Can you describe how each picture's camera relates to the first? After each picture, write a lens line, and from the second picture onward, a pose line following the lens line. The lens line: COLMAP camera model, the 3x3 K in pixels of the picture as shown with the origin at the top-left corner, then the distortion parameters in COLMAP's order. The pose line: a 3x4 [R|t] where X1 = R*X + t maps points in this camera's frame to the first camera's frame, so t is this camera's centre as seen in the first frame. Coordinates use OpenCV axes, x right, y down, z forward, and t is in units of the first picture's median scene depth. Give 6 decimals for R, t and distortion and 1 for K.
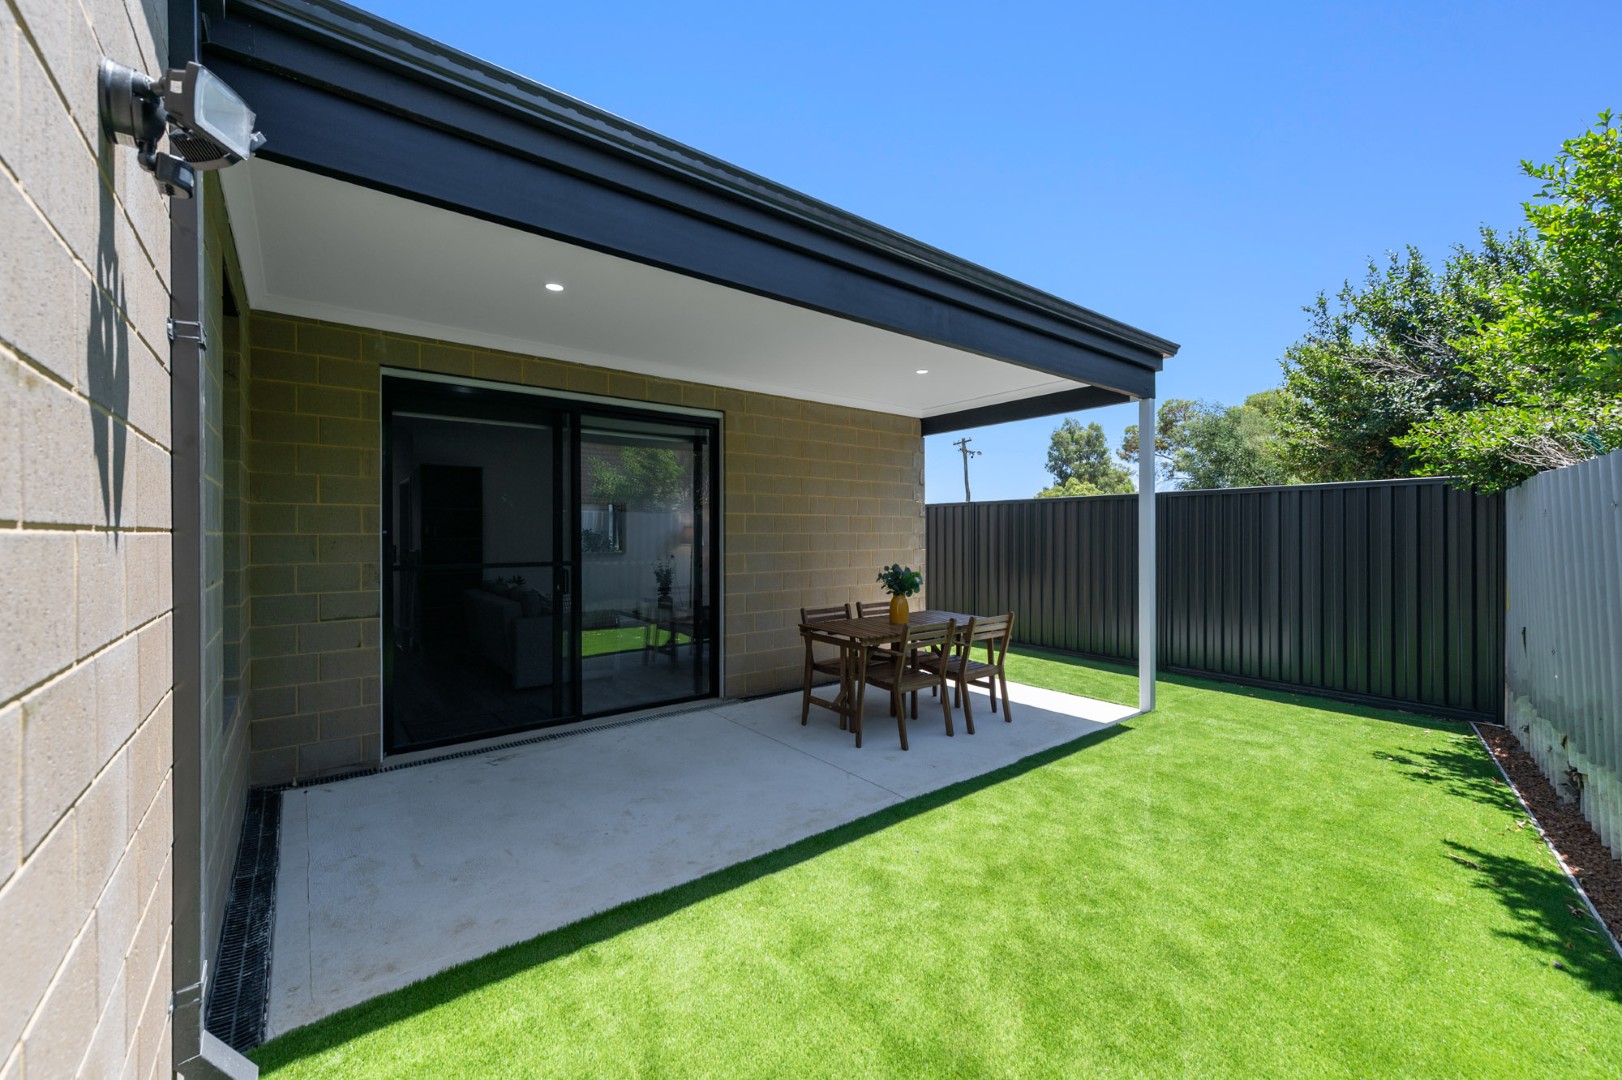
lens RADIAL K [[643.2, 0, 805.9], [0, 643.2, 538.2], [0, 0, 1]] dist [0.005793, -0.000139]
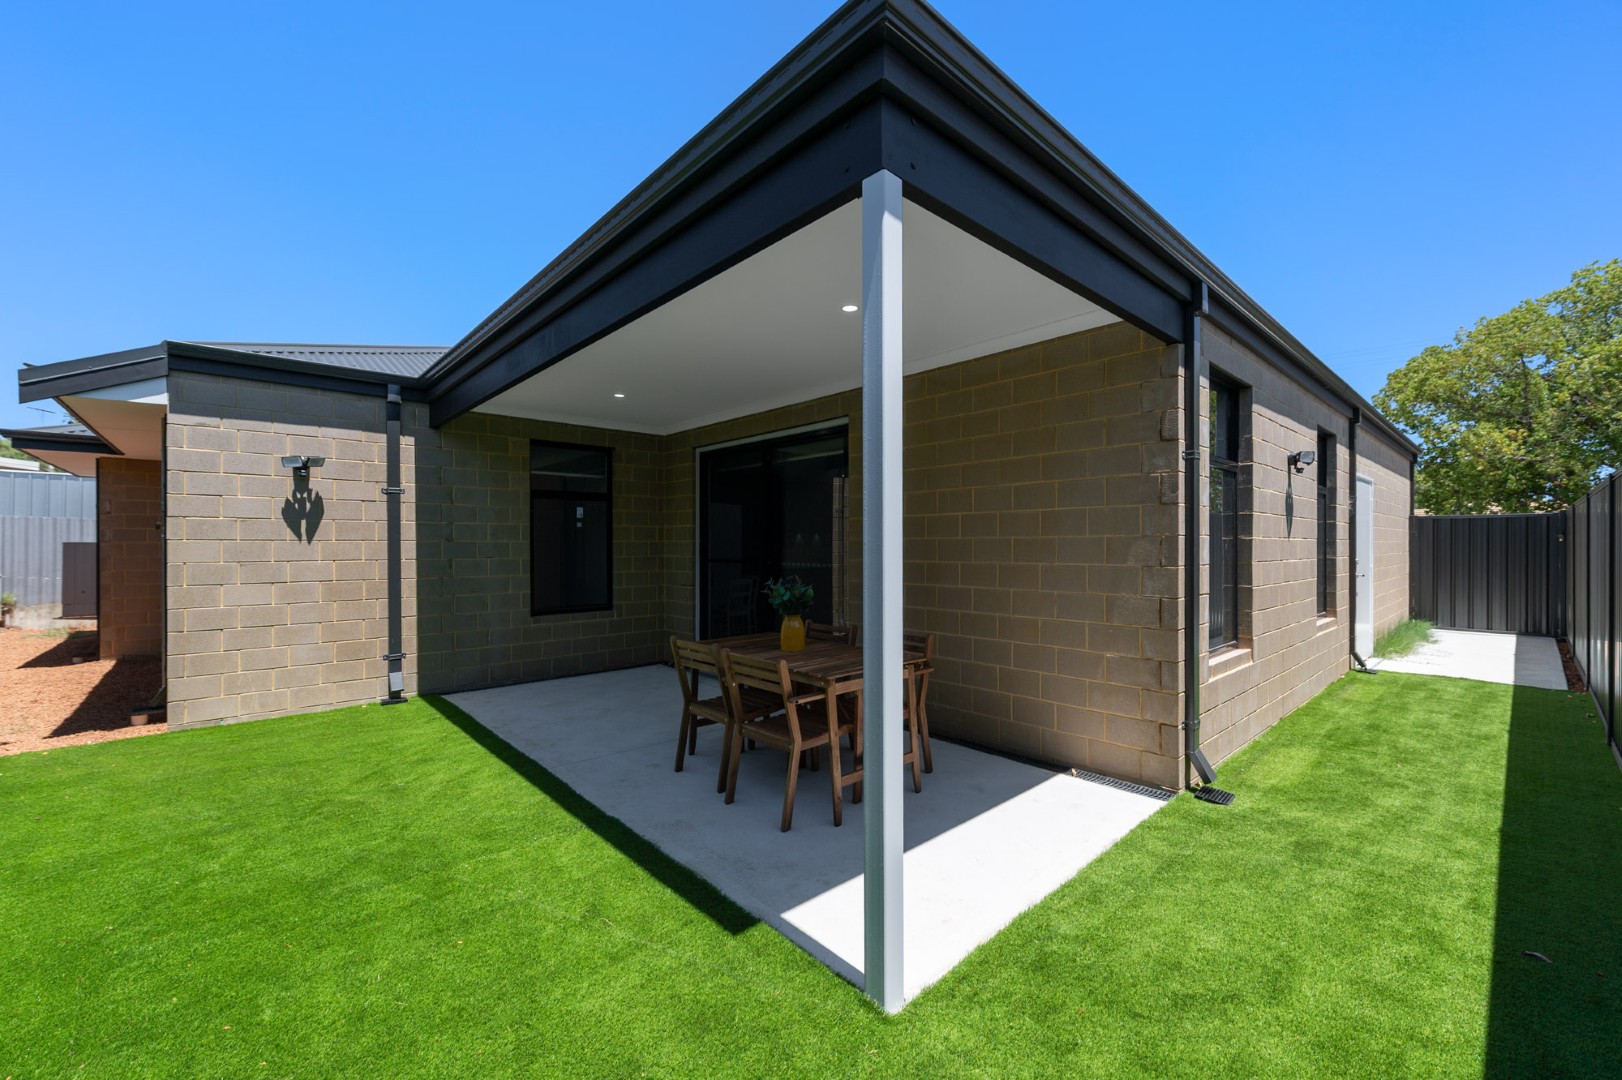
lens RADIAL K [[643.2, 0, 807.5], [0, 643.2, 542.4], [0, 0, 1]] dist [0.005793, -0.000139]
pose [[0.075491, -0.001301, -0.997146, 1.162726], [0.000117, 0.999999, -0.001296, -0.001805], [0.997146, -0.000019, 0.075492, 1.184510]]
